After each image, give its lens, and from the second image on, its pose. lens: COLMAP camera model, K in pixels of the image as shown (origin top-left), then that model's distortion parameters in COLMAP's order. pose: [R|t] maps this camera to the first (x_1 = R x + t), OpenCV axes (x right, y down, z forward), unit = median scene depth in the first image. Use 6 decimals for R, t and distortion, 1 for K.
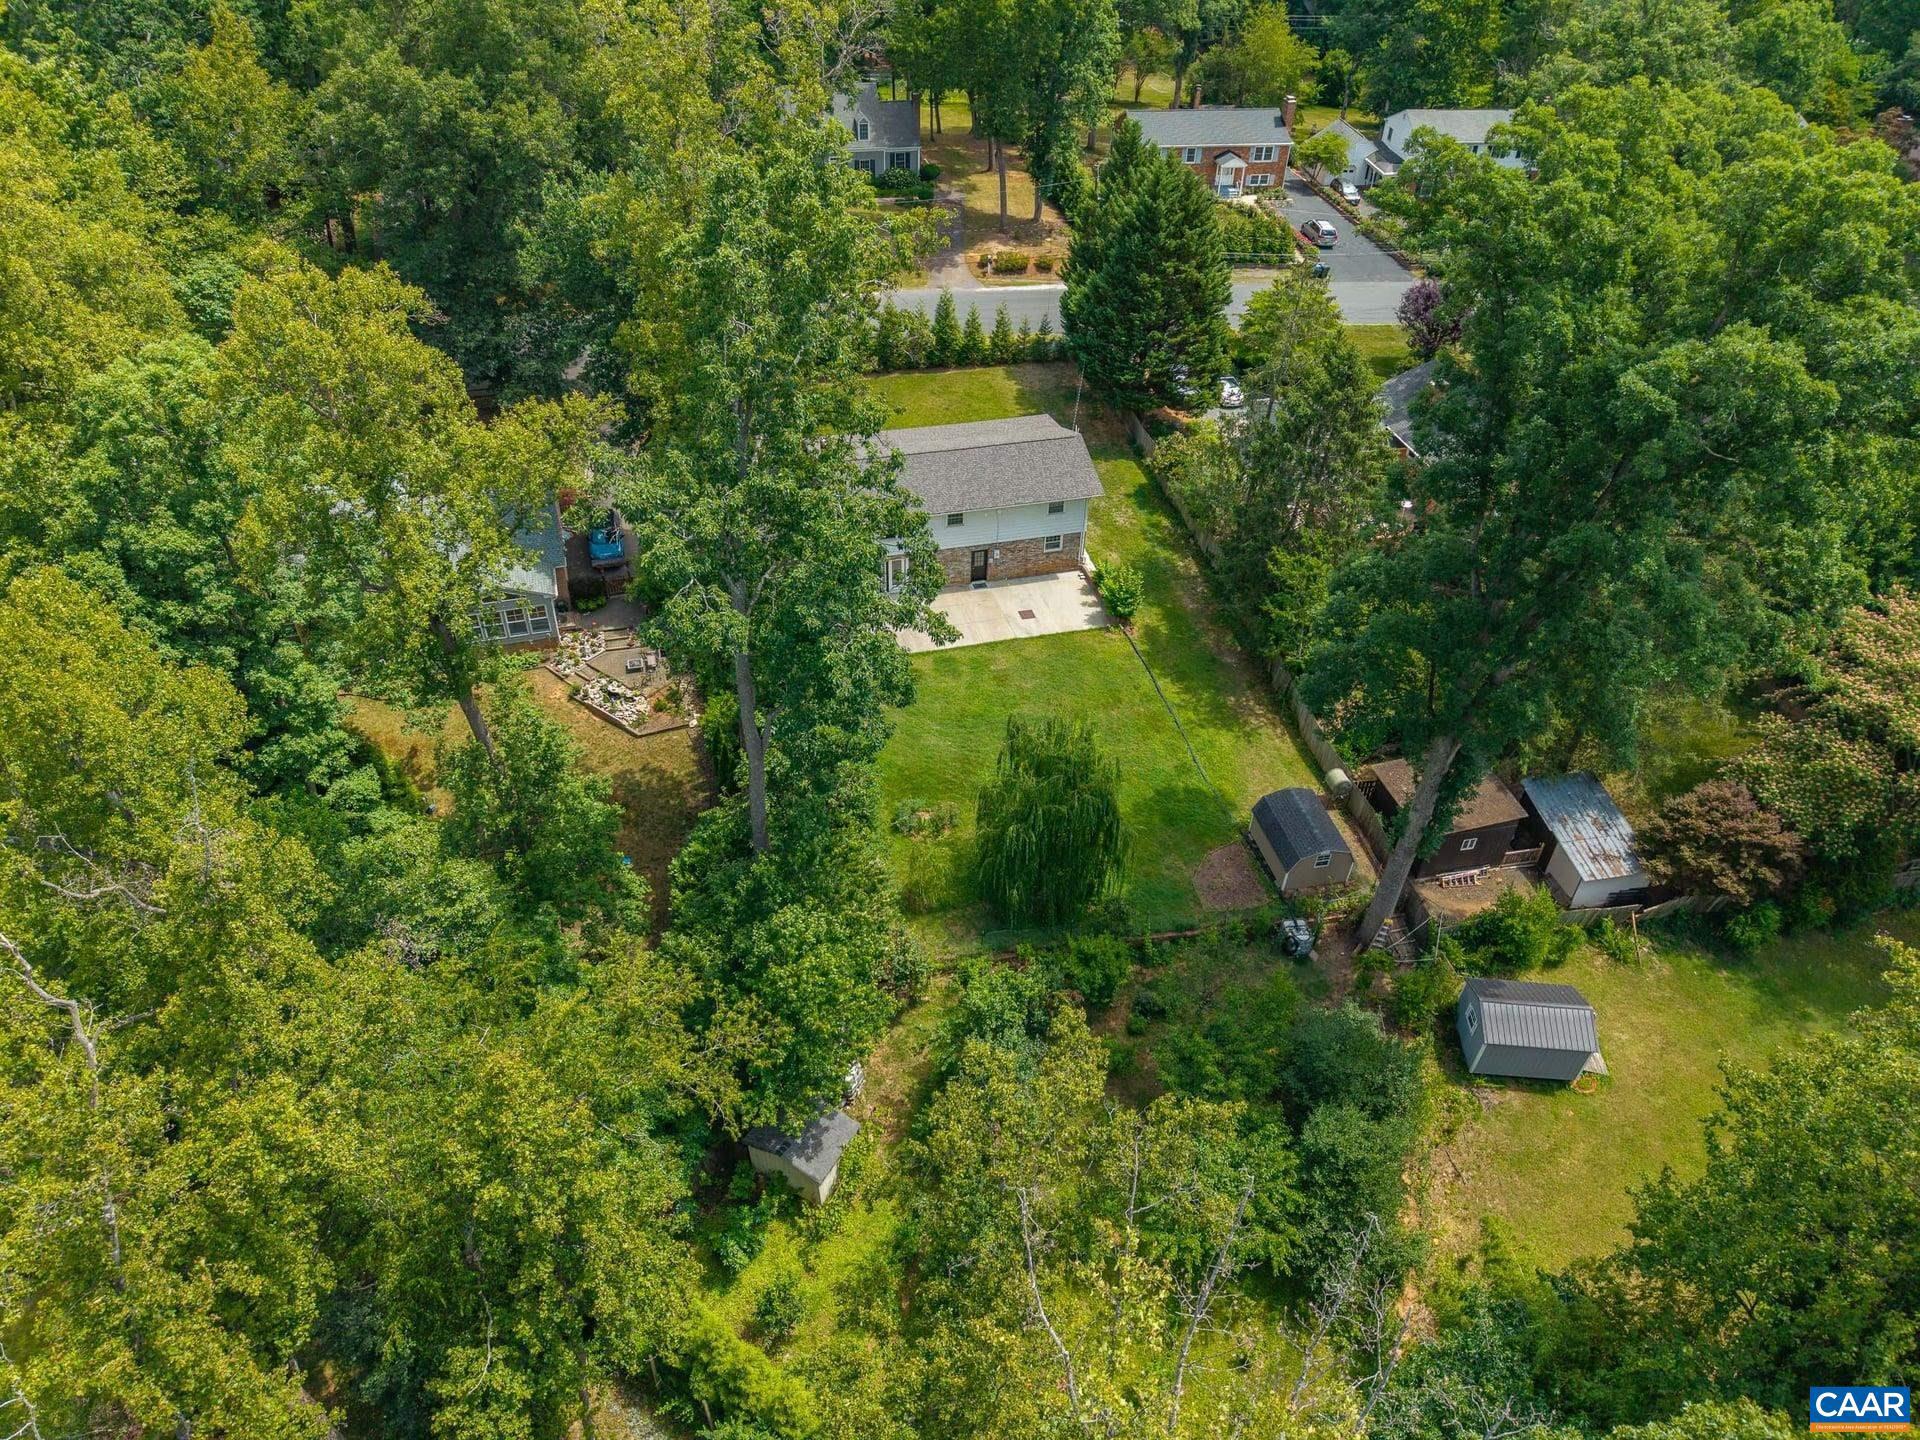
lens RADIAL K [[1294.9, 0, 961.6], [0, 1294.9, 707.0], [0, 0, 1]] dist [0.016496, -0.013338]
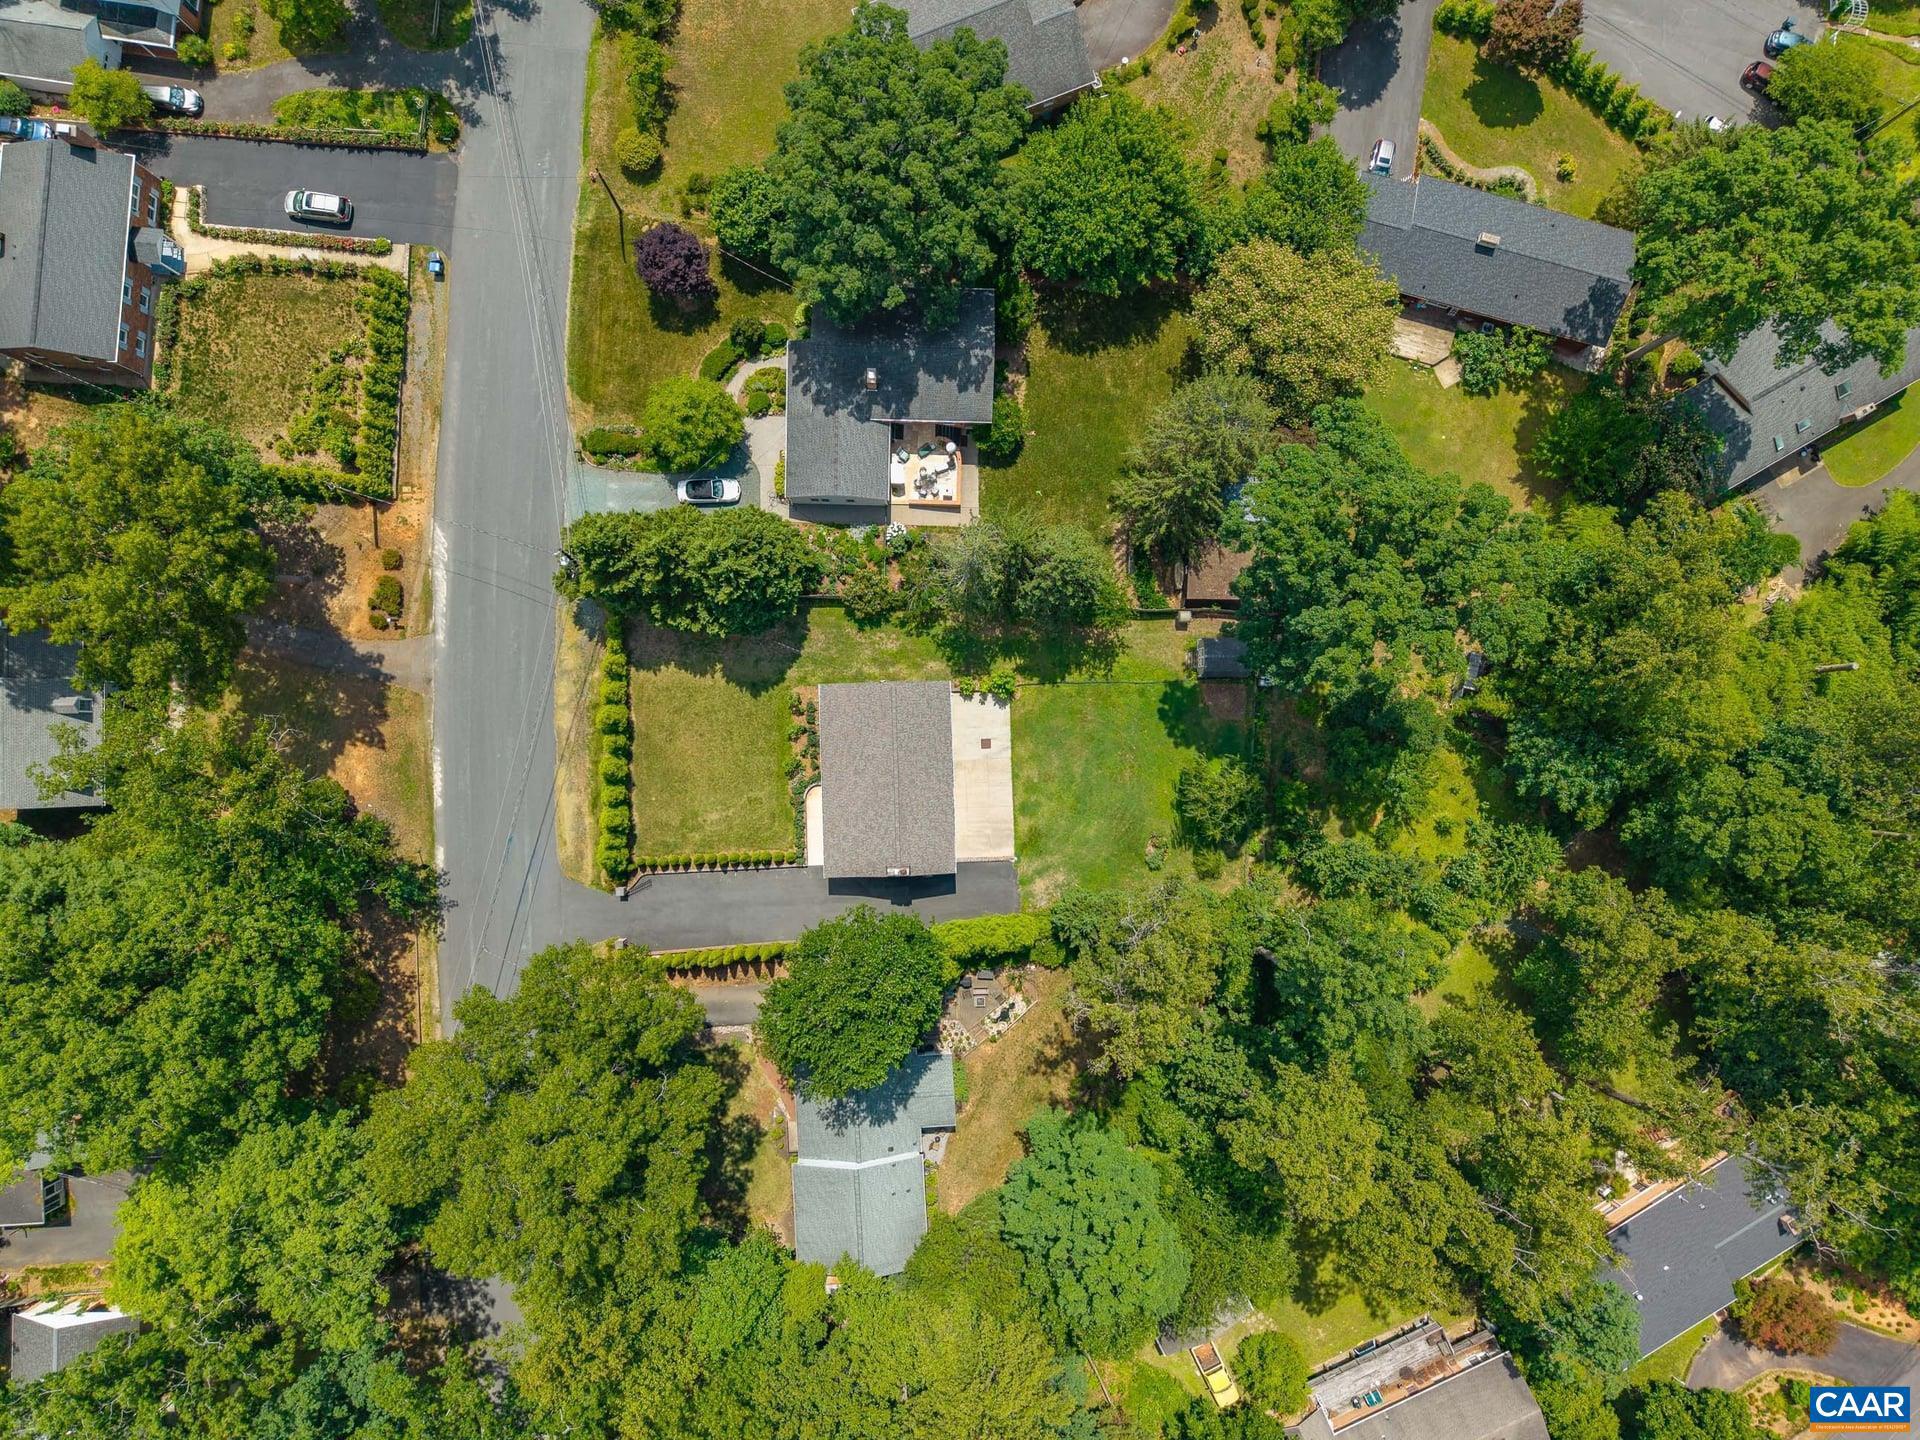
lens RADIAL K [[1294.9, 0, 943.9], [0, 1294.9, 714.1], [0, 0, 1]] dist [0.016496, -0.013338]
pose [[0.235396, -0.971857, -0.009152, 0.089857], [0.585632, 0.134319, 0.799370, -1.334738], [-0.775644, -0.193528, 0.600769, 0.153574]]
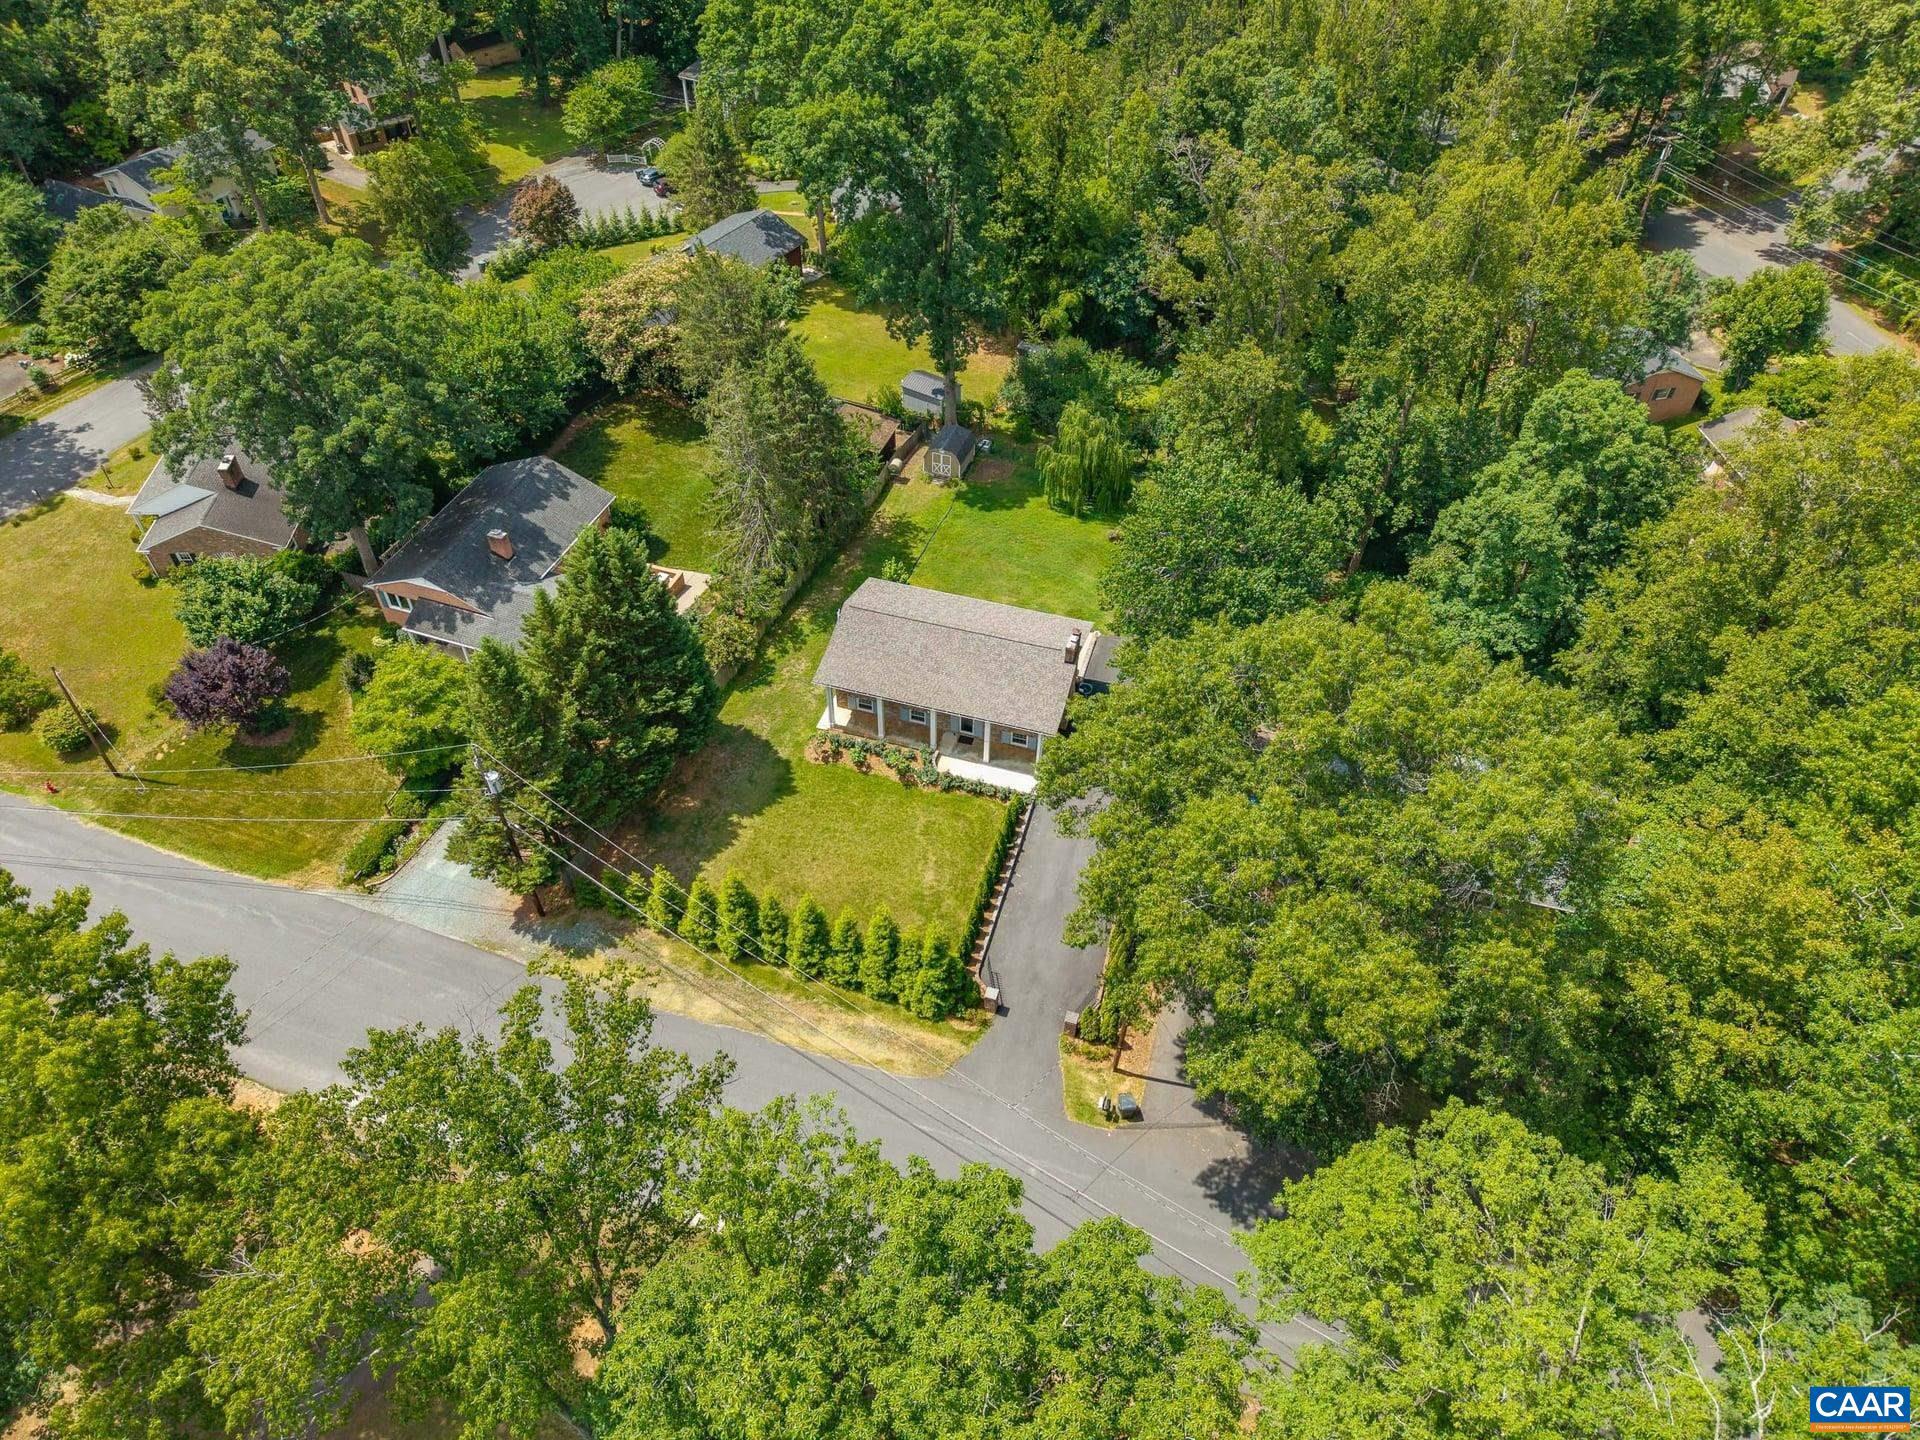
lens RADIAL K [[1294.9, 0, 950.8], [0, 1294.9, 730.2], [0, 0, 1]] dist [0.016496, -0.013338]
pose [[-0.845583, -0.402275, 0.350949, -0.435033], [0.308576, 0.168141, 0.936221, -1.259589], [-0.435627, 0.899946, -0.018044, 1.149254]]
